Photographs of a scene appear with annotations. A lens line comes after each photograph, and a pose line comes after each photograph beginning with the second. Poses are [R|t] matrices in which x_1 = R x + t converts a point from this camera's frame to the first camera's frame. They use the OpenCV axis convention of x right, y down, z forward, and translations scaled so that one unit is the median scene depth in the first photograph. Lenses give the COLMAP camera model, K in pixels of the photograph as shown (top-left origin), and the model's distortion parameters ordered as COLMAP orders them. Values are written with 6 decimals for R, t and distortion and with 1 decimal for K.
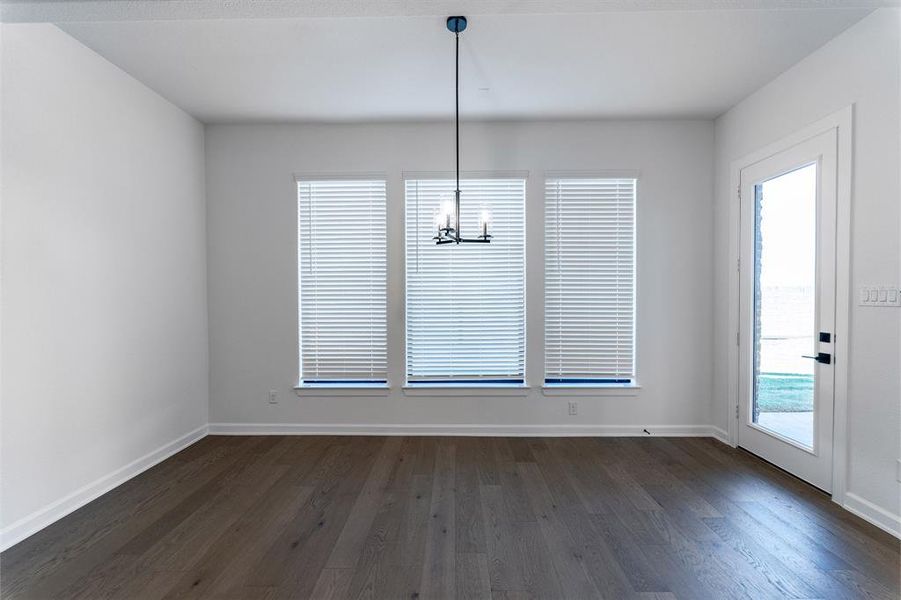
lens RADIAL K [[359.4, 0, 449.5], [0, 359.4, 303.3], [0, 0, 1]] dist [-0.002300, -0.000845]
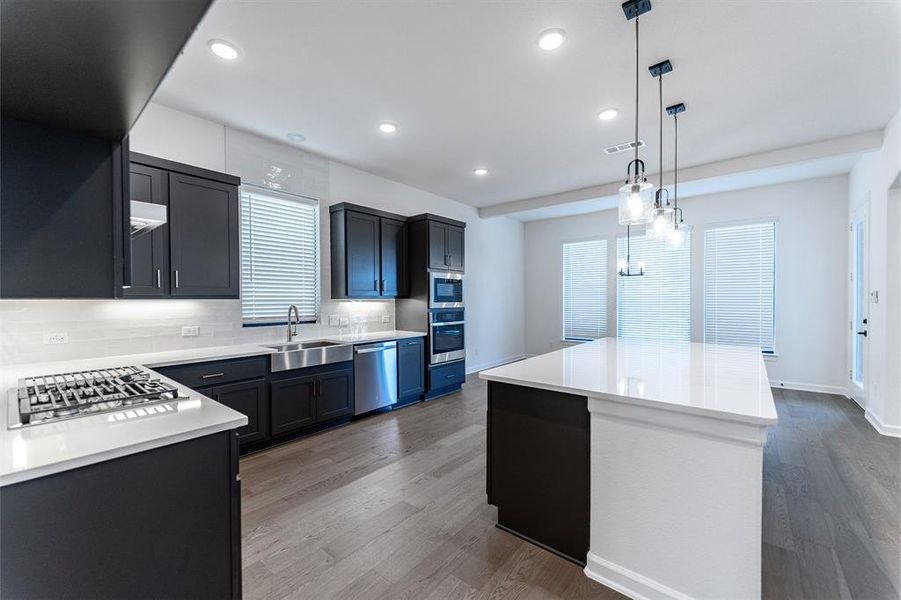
lens RADIAL K [[359.4, 0, 449.9], [0, 359.4, 302.6], [0, 0, 1]] dist [-0.002300, -0.000845]
pose [[0.779072, 0.004764, -0.626917, 0.393334], [-0.008681, 0.999957, -0.003190, 0.020088], [0.626875, 0.007928, 0.779080, -1.083639]]
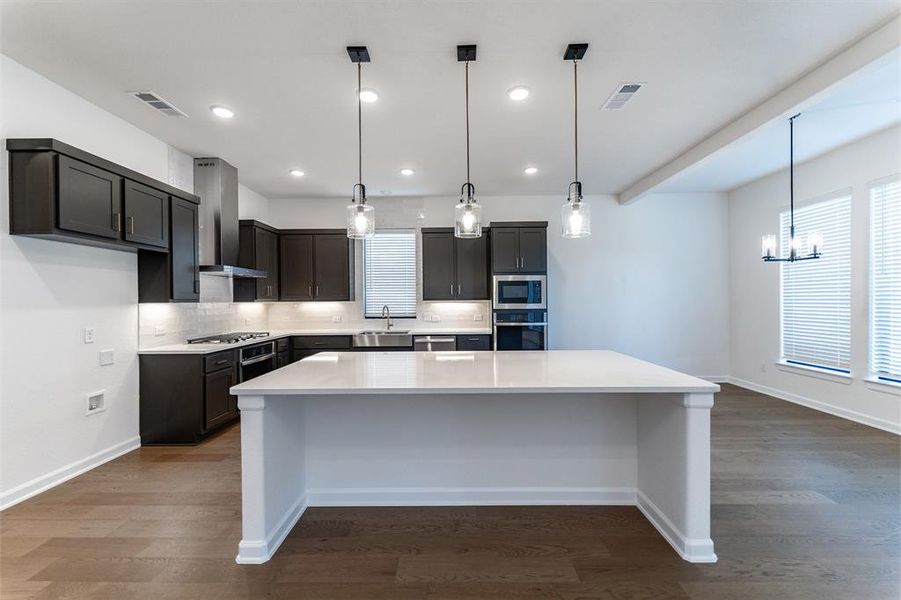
lens RADIAL K [[359.4, 0, 454.5], [0, 359.4, 301.7], [0, 0, 1]] dist [-0.002300, -0.000845]
pose [[0.010830, 0.005504, -0.999926, 0.952216], [-0.008783, 0.999947, 0.005409, 0.001371], [0.999903, 0.008724, 0.010878, -0.263911]]
